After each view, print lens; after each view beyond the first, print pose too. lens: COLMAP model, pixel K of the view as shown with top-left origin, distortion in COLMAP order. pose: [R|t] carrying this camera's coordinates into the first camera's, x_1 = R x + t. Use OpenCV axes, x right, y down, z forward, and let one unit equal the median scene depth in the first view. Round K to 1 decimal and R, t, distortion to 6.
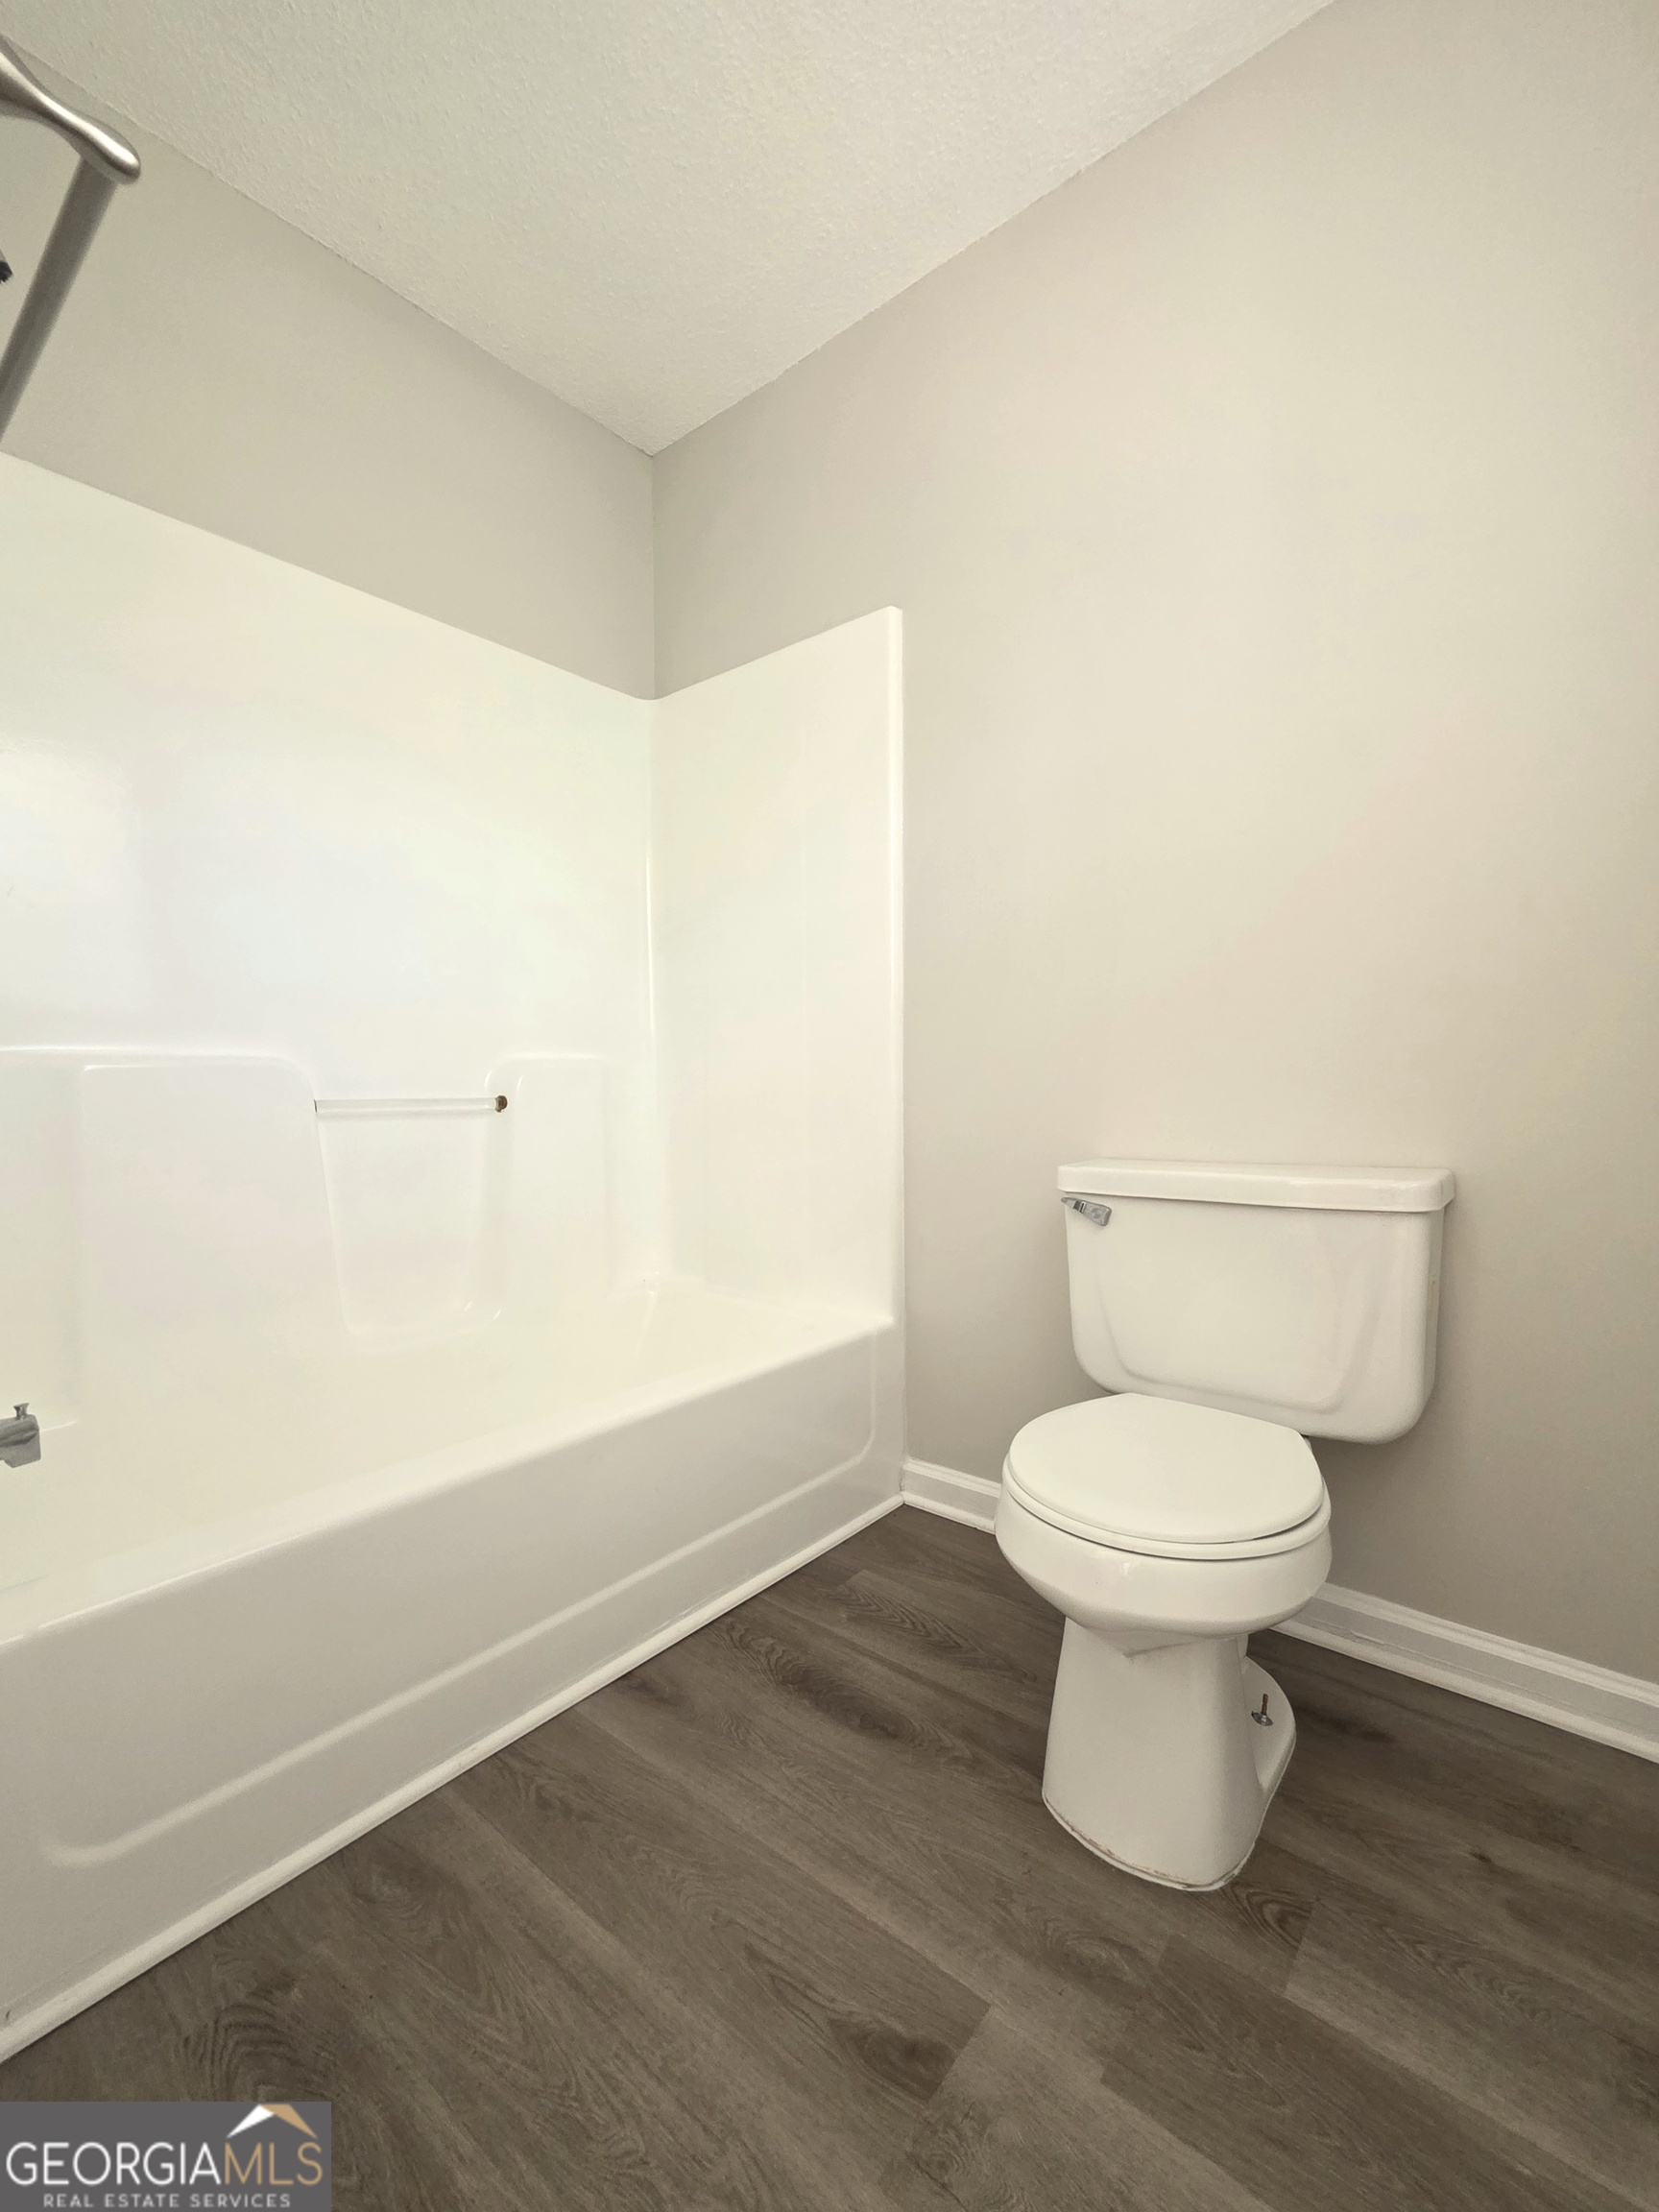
lens RADIAL K [[926.8, 0, 835.4], [0, 926.8, 1100.4], [0, 0, 1]] dist [-0.000997, 0.000319]
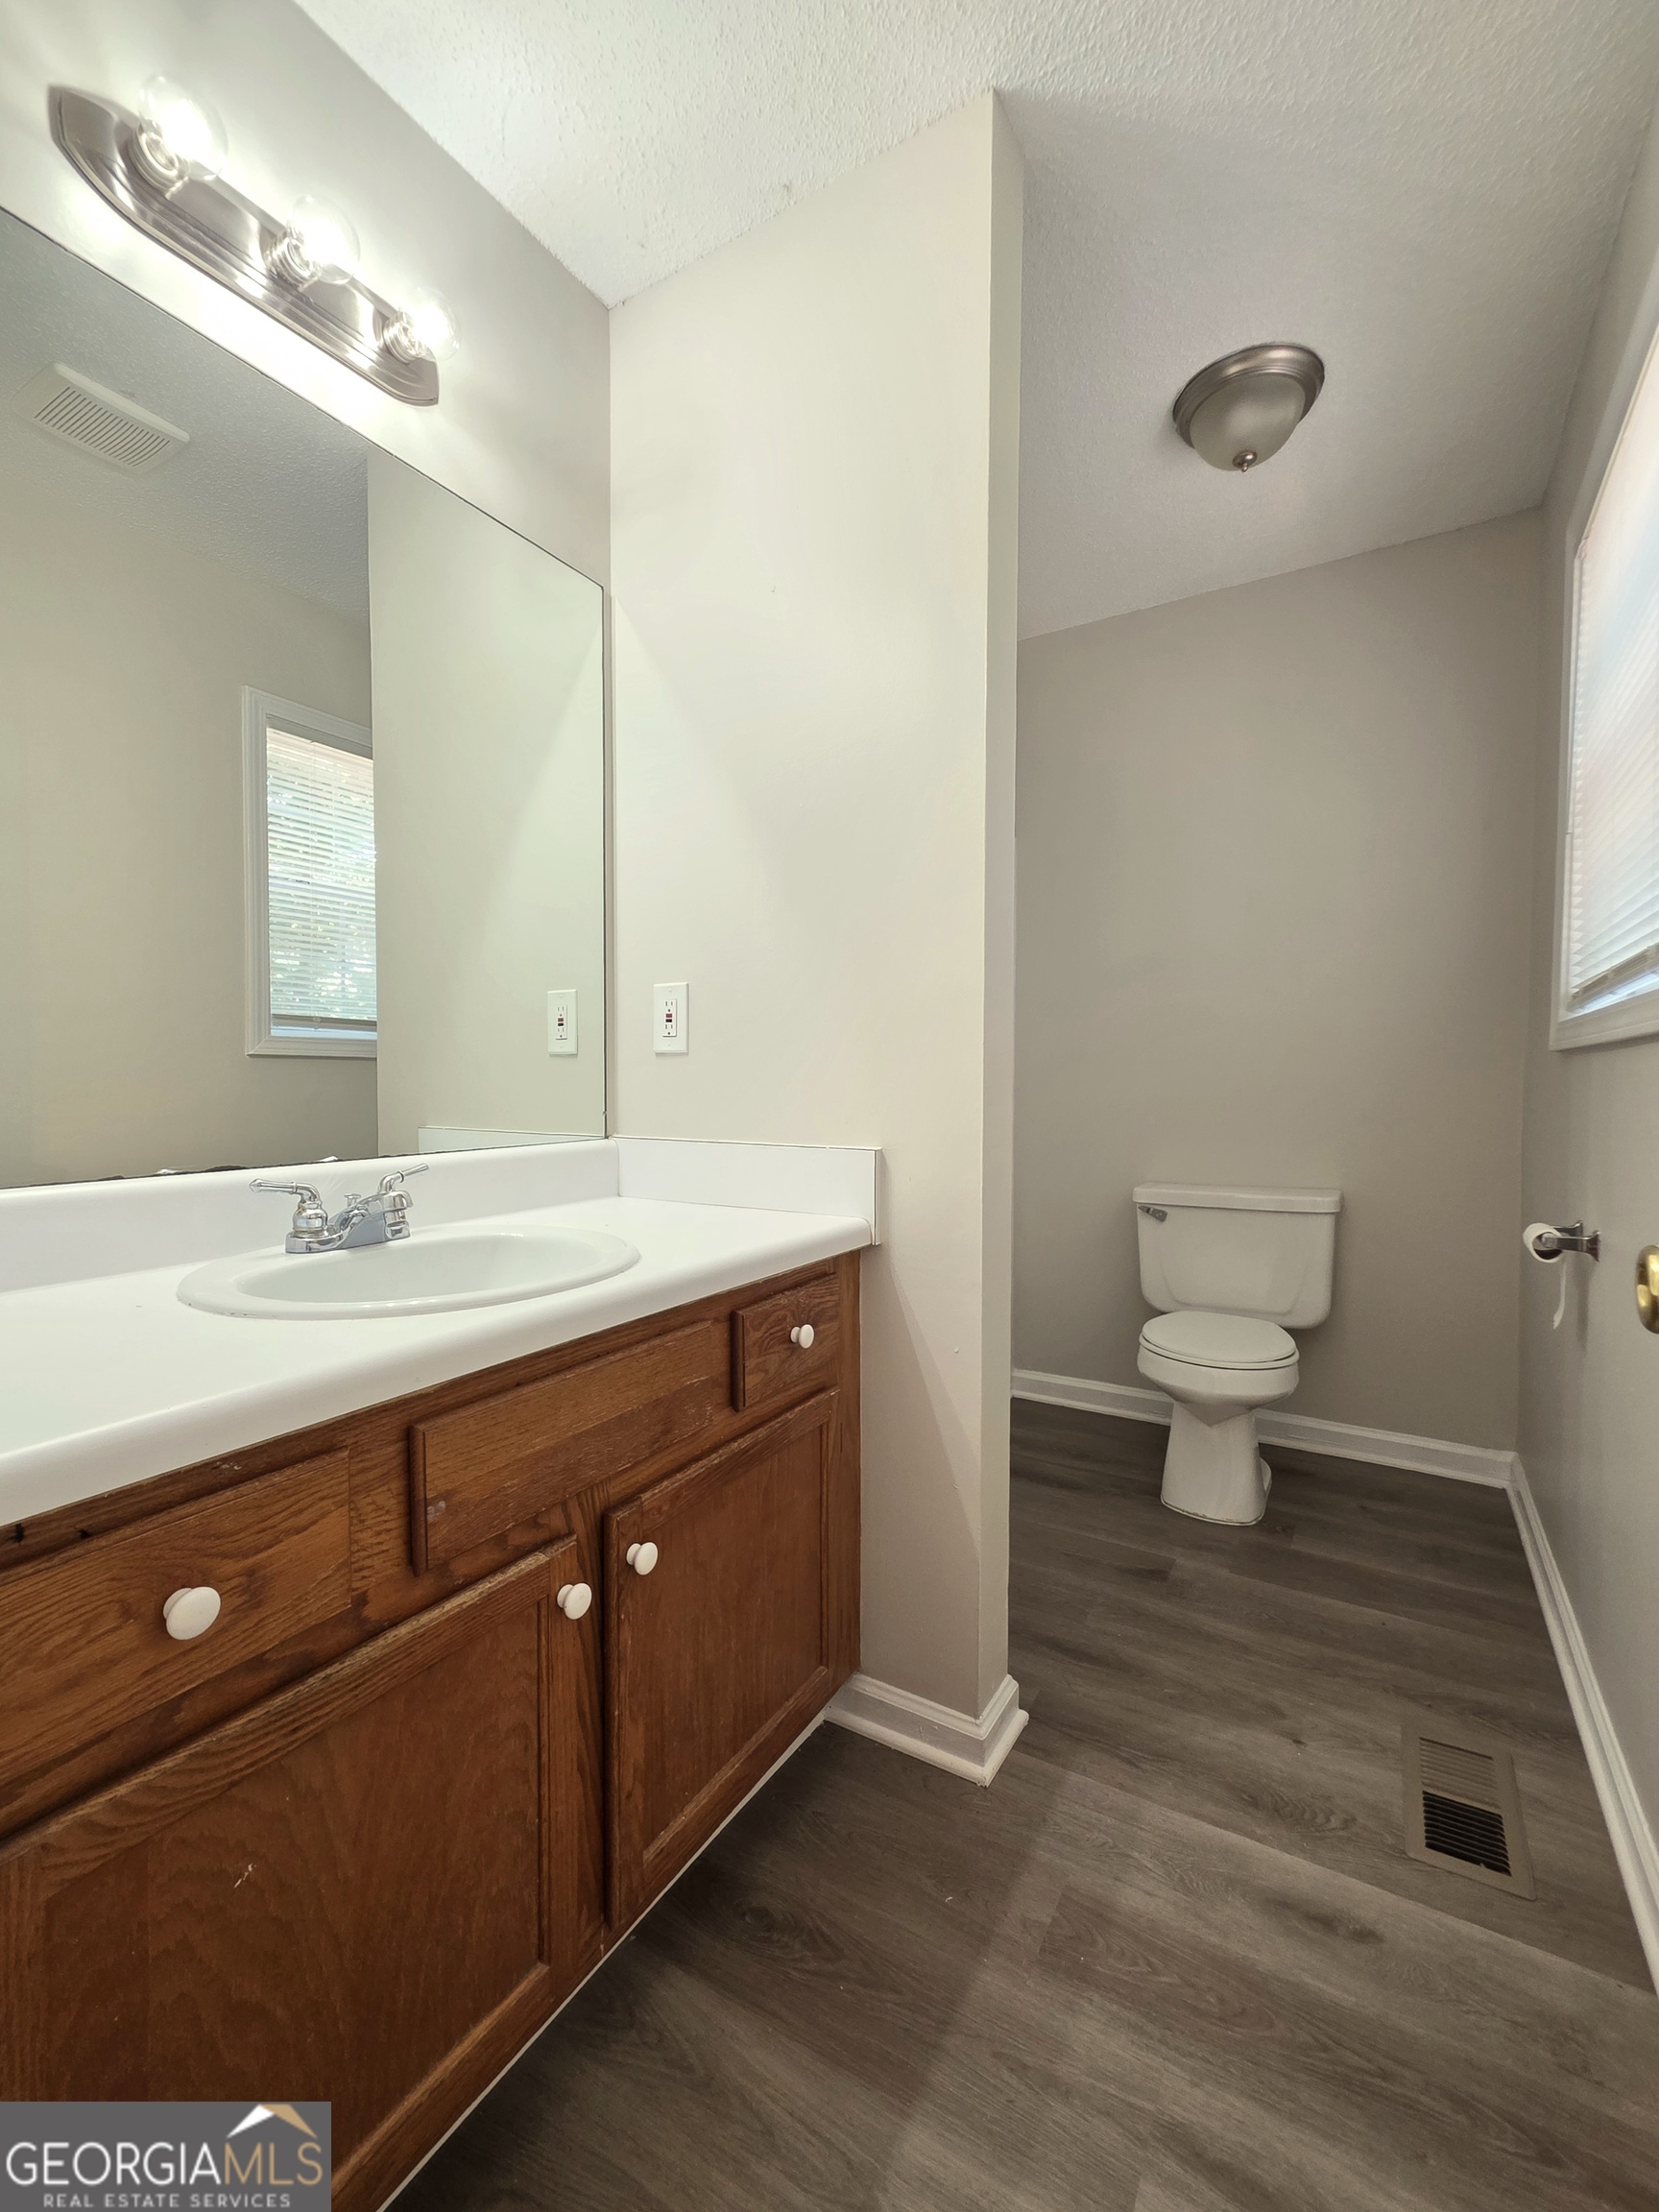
lens RADIAL K [[926.8, 0, 837.6], [0, 926.8, 1094.5], [0, 0, 1]] dist [-0.000997, 0.000319]
pose [[0.988751, 0.008548, 0.149324, -0.768141], [-0.008629, 0.999963, -0.000106, -0.133833], [-0.149319, -0.001184, 0.988788, -0.872438]]
